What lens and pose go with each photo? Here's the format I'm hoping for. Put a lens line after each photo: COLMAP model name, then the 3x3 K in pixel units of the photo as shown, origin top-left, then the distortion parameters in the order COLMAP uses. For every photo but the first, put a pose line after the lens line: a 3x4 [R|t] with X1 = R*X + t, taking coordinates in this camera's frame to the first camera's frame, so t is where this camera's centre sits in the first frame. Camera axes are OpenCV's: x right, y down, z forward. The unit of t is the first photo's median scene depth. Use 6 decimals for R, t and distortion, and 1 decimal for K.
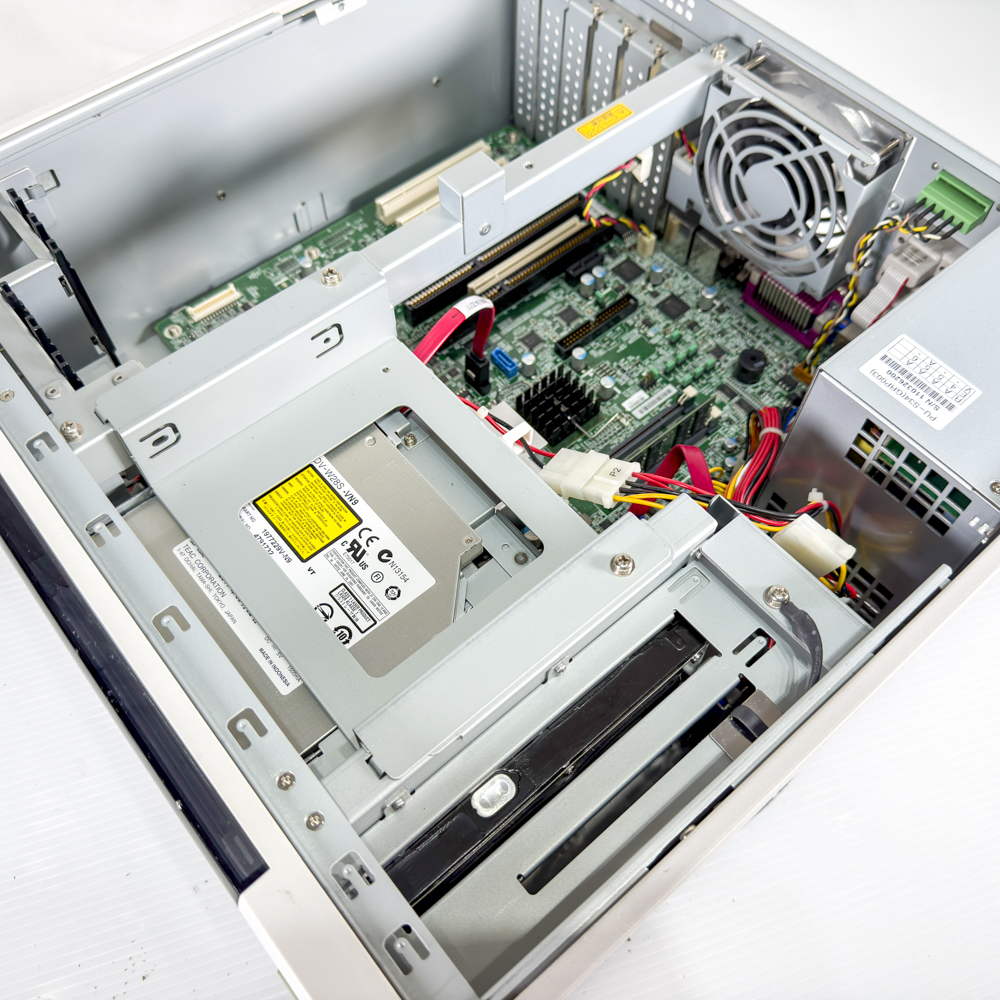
lens RADIAL K [[960.0, 0, 498.5], [0, 960.0, 498.1], [0, 0, 1]] dist [0.117629, -0.311252]
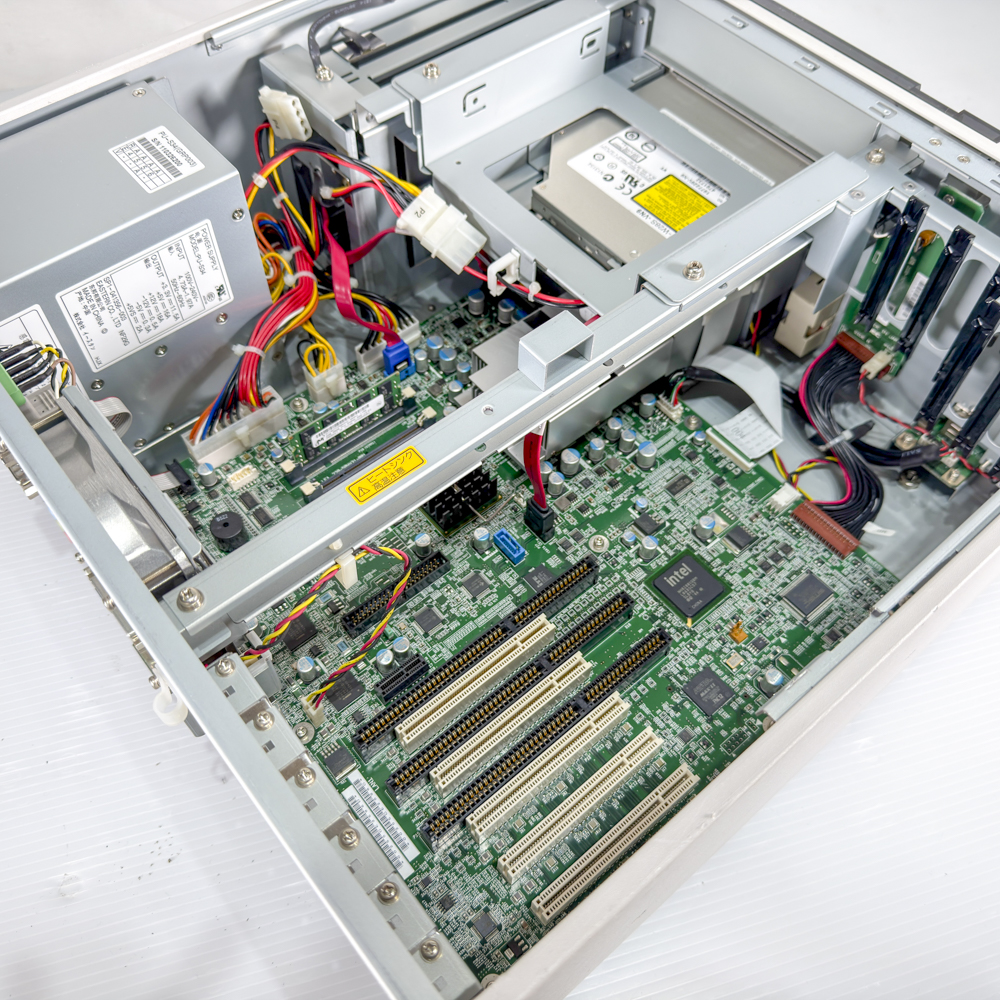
lens RADIAL K [[960.0, 0, 498.5], [0, 960.0, 498.1], [0, 0, 1]] dist [0.117629, -0.311252]
pose [[-0.999899, -0.012070, -0.007531, 0.022402], [-0.001420, -0.442058, 0.896985, -0.890079], [-0.014156, 0.896905, 0.441996, 0.568658]]
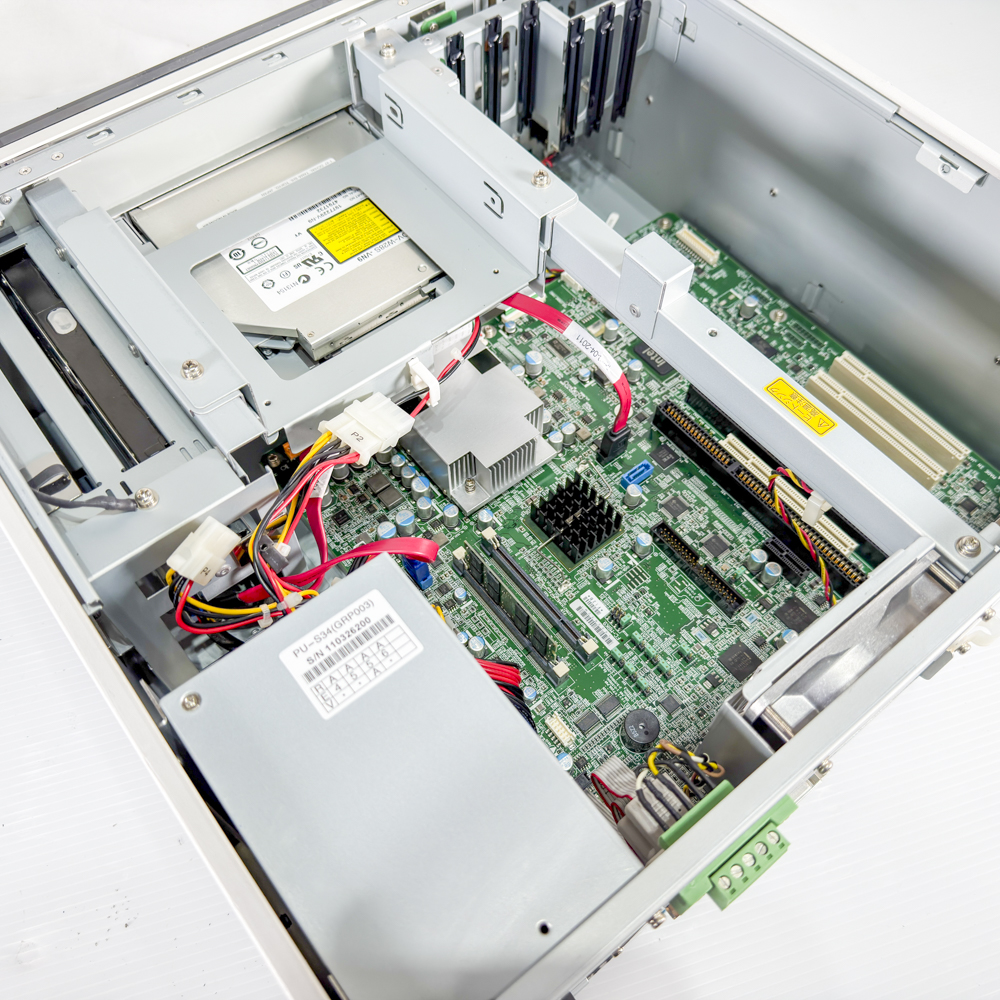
lens RADIAL K [[960.0, 0, 498.5], [0, 960.0, 498.1], [0, 0, 1]] dist [0.117629, -0.311252]
pose [[-0.031484, 0.854051, -0.519235, 0.503832], [-0.864828, 0.237160, 0.442525, -0.424759], [0.501081, 0.462981, 0.731140, 0.261297]]
